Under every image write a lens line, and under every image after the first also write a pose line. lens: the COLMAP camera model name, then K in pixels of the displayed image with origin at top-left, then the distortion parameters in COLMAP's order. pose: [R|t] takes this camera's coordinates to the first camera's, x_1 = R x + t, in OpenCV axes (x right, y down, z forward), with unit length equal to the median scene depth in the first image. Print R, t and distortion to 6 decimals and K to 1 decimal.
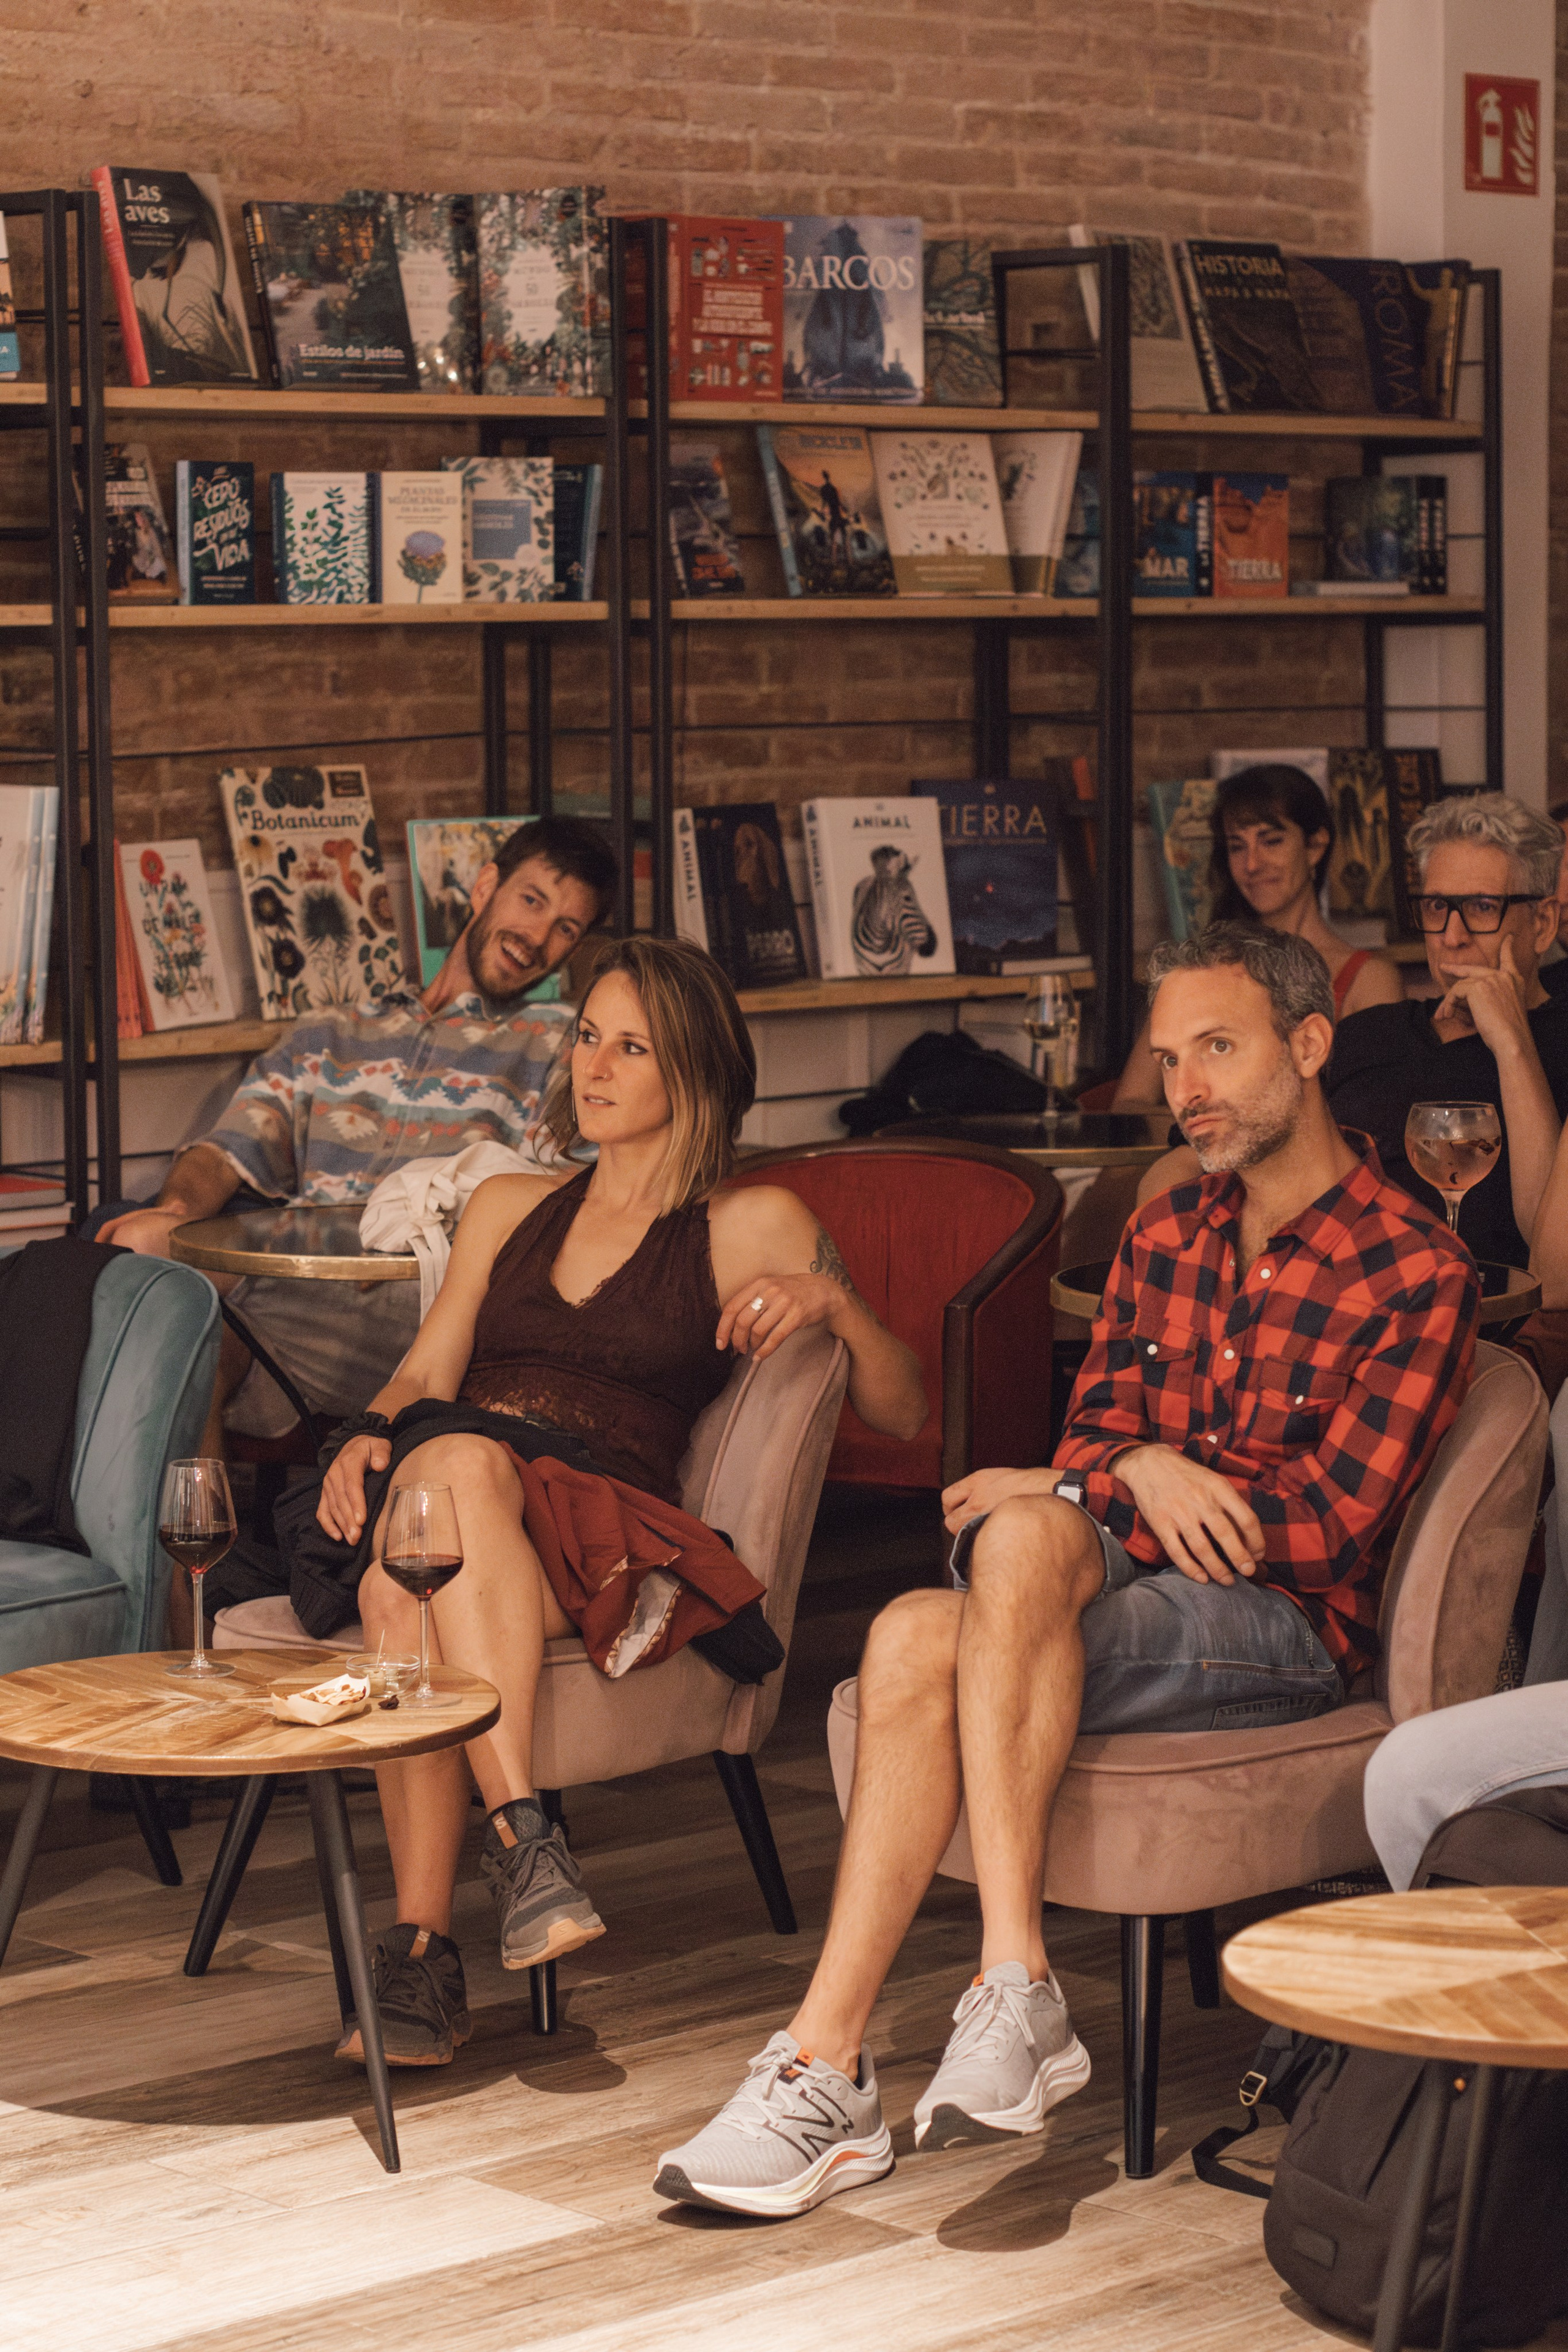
lens RADIAL K [[6398.9, 0, 783.8], [0, 6398.9, 983.2], [0, 0, 1]] dist [0.179787, -0.385095]
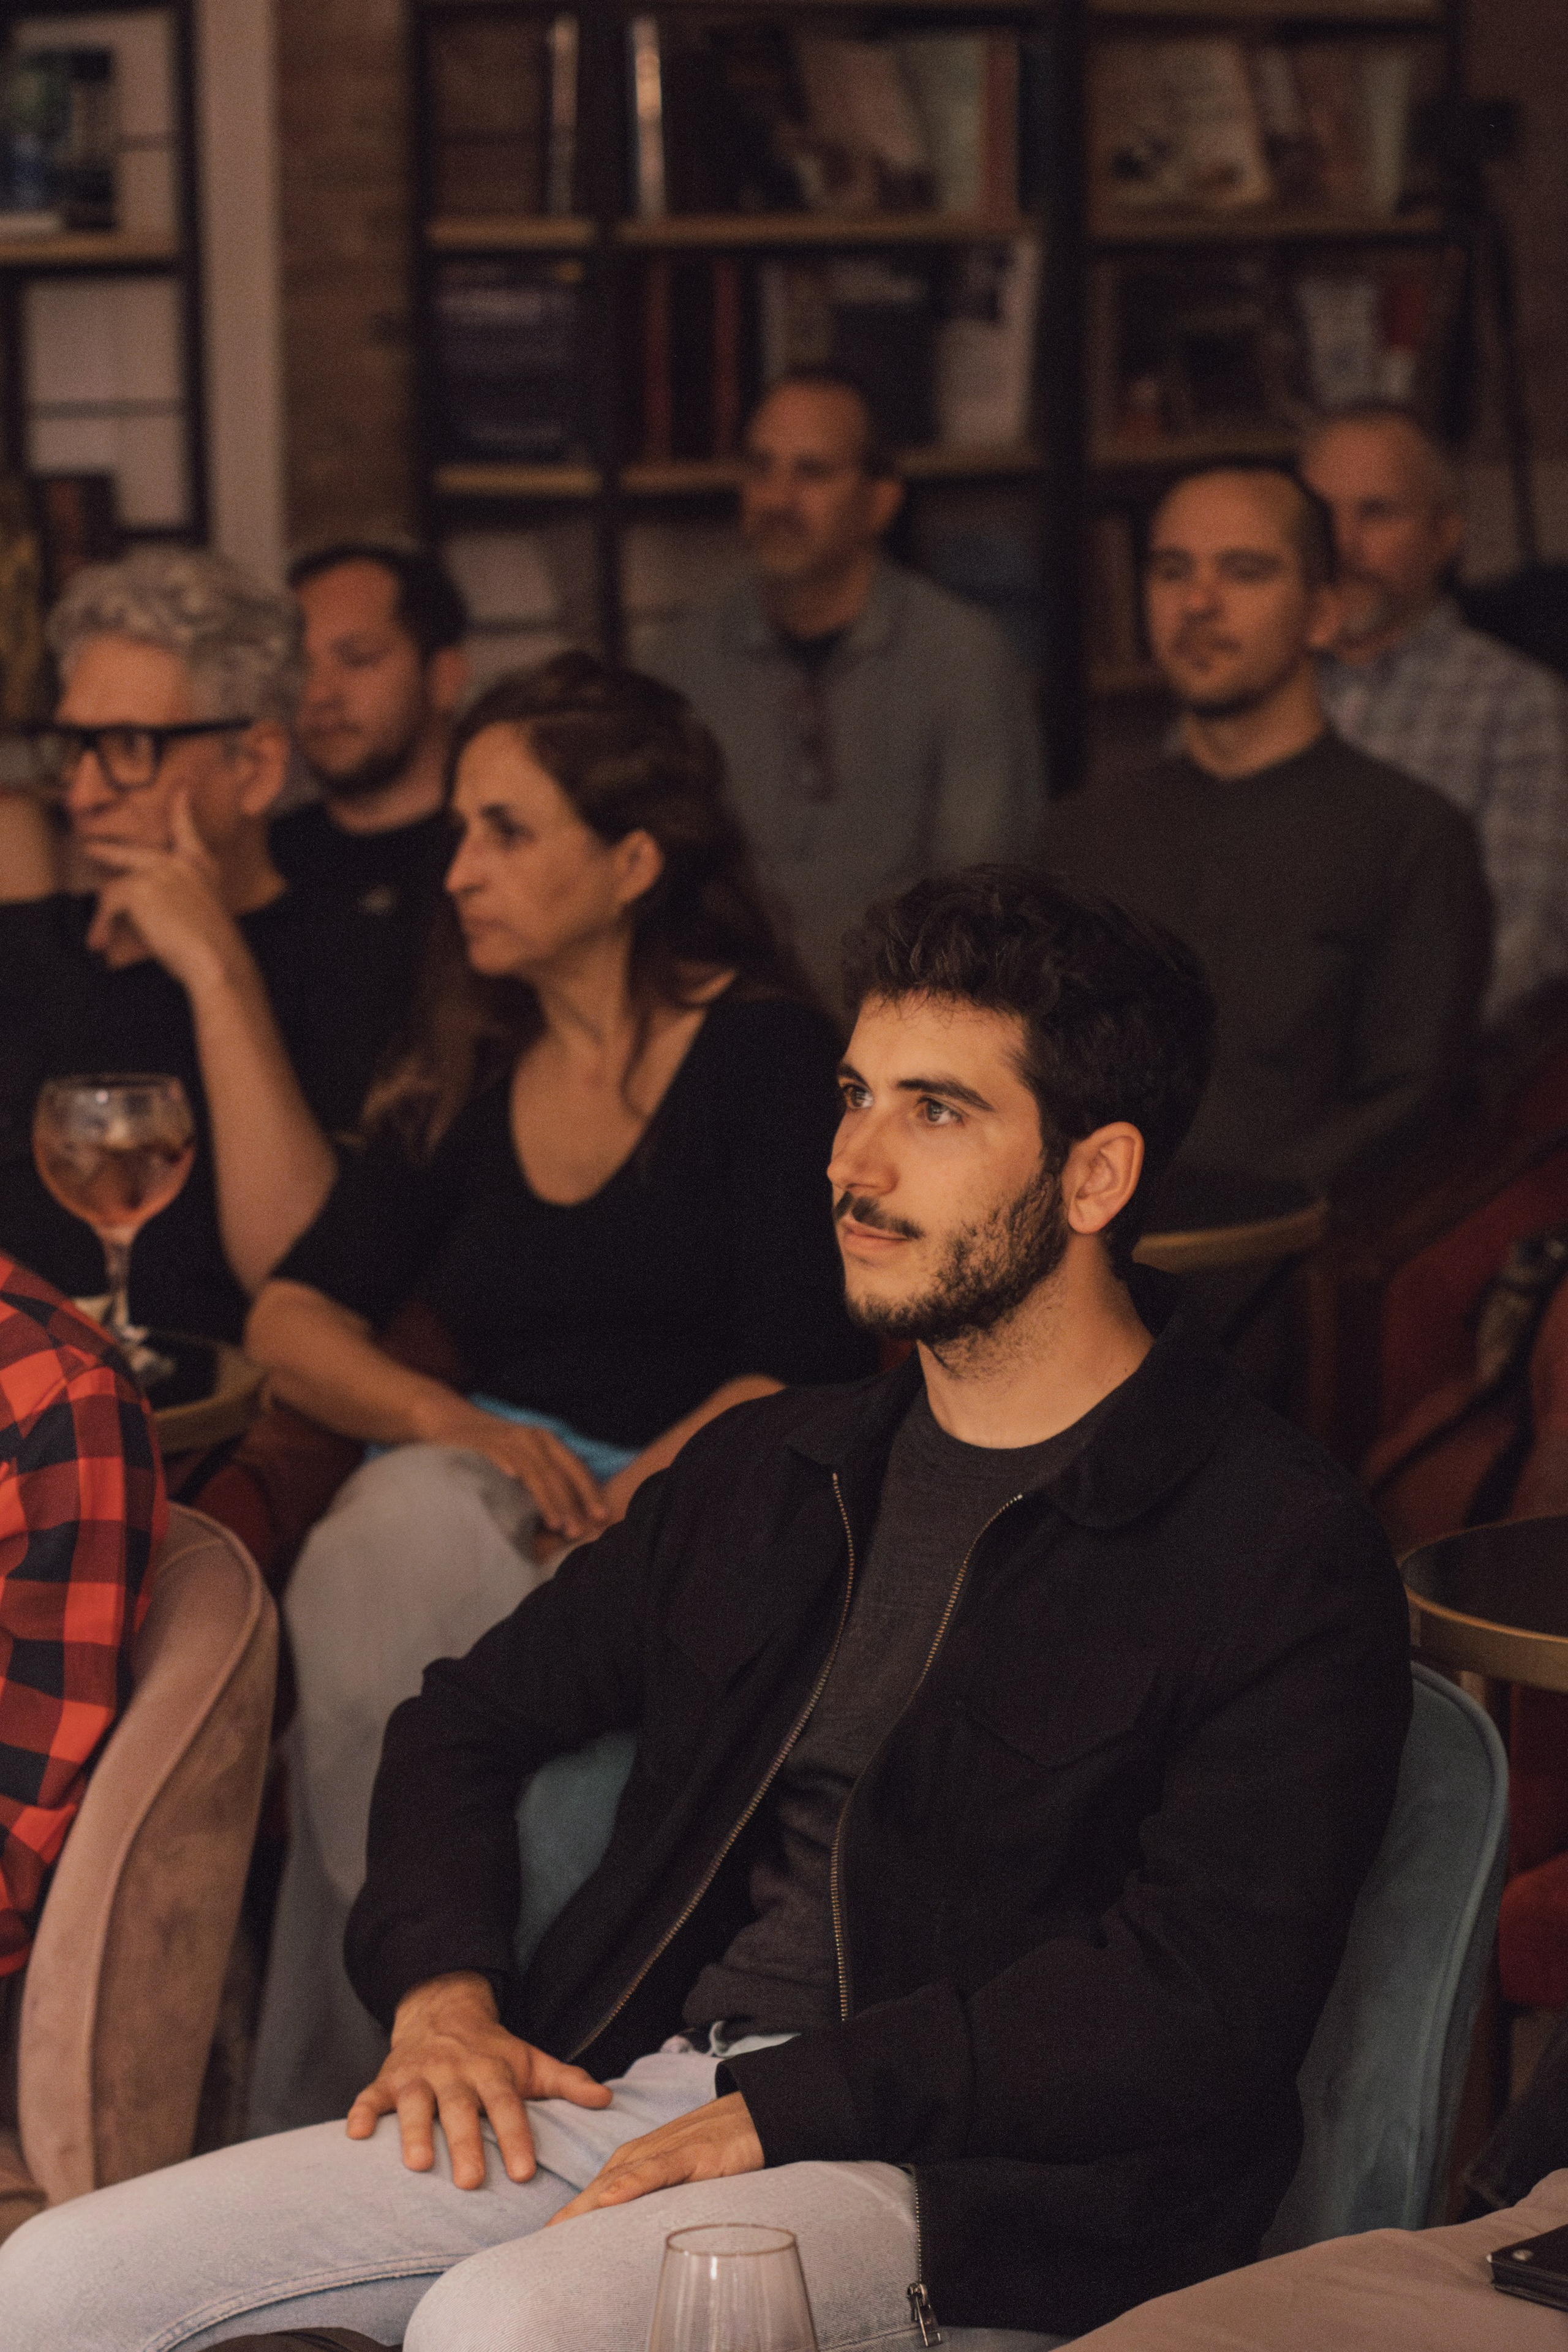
lens RADIAL K [[6398.9, 0, 783.8], [0, 6398.9, 983.2], [0, 0, 1]] dist [0.179787, -0.385095]
pose [[0.983886, -0.038477, 0.174607, 0.062466], [0.030662, 0.998413, 0.047240, -0.015898], [-0.176147, -0.041125, 0.983504, 0.408768]]
